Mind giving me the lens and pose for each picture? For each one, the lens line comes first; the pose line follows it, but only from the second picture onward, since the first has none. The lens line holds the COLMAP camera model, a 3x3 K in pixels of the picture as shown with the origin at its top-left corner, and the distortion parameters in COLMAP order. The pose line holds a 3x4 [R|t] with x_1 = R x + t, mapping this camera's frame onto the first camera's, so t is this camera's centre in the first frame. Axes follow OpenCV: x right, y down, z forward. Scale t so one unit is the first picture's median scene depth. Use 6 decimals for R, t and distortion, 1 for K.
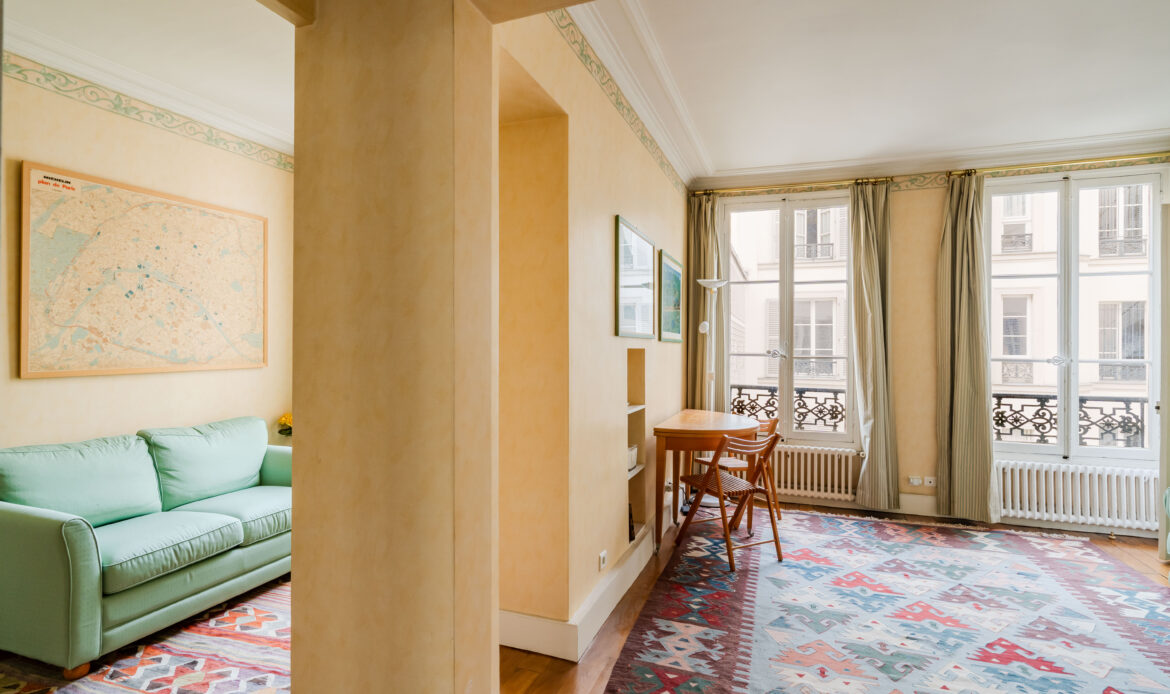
lens RADIAL K [[571.1, 0, 581.1], [0, 571.1, 344.2], [0, 0, 1]] dist [-0.003024, 0.000491]
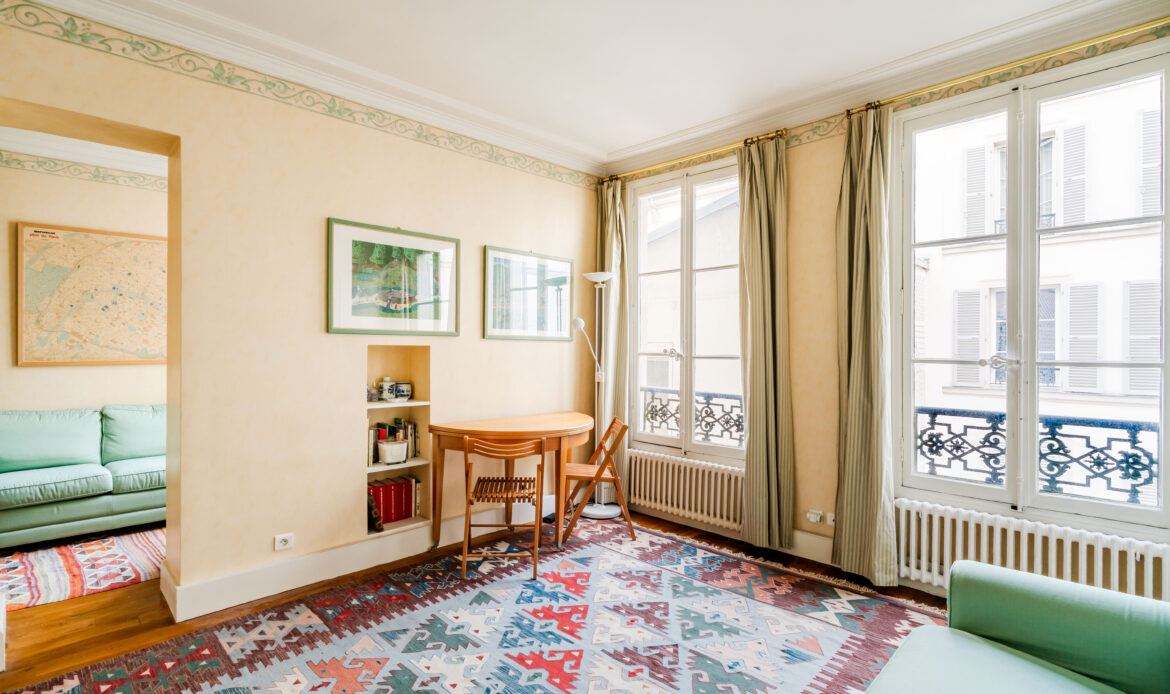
lens RADIAL K [[558.0, 0, 583.1], [0, 558.0, 347.6], [0, 0, 1]] dist [0.001285, -0.000339]
pose [[0.906297, -0.003061, -0.422631, 0.795093], [0.002492, 0.999995, -0.001900, 0.013791], [0.422634, 0.000669, 0.906300, 0.230294]]
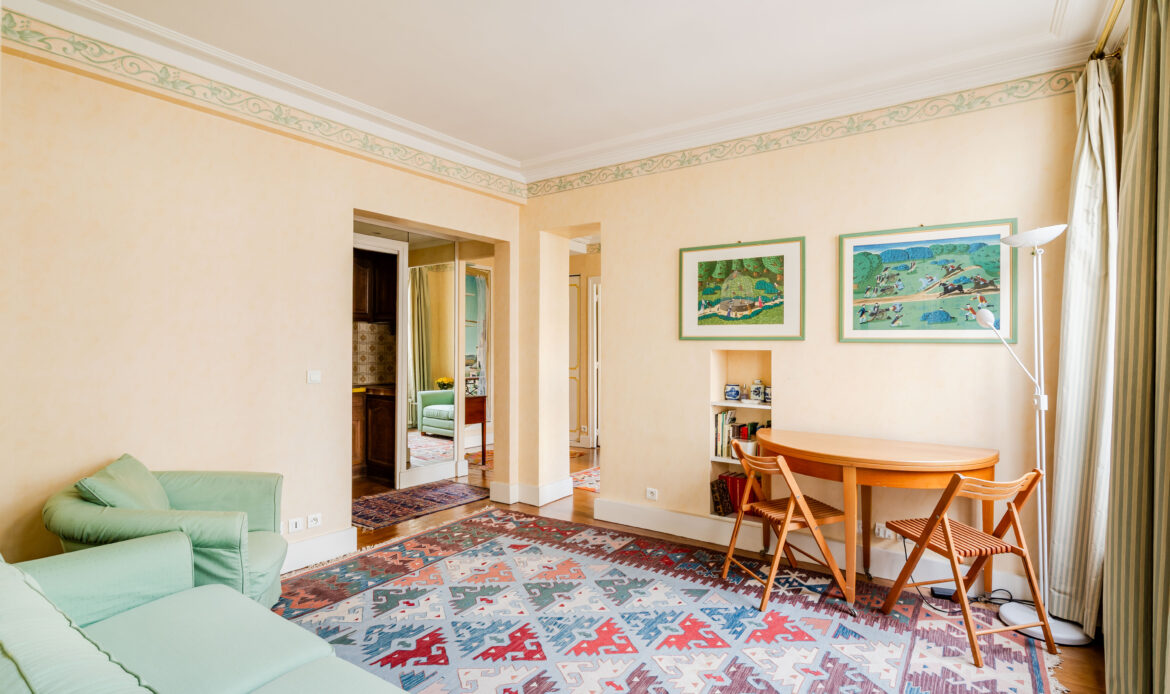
lens RADIAL K [[571.1, 0, 581.1], [0, 571.1, 344.2], [0, 0, 1]] dist [-0.003024, 0.000491]
pose [[-0.252751, -0.017948, -0.967365, 1.205978], [-0.009506, 0.999826, -0.016066, 0.016455], [0.967485, 0.005135, -0.252878, 0.955728]]
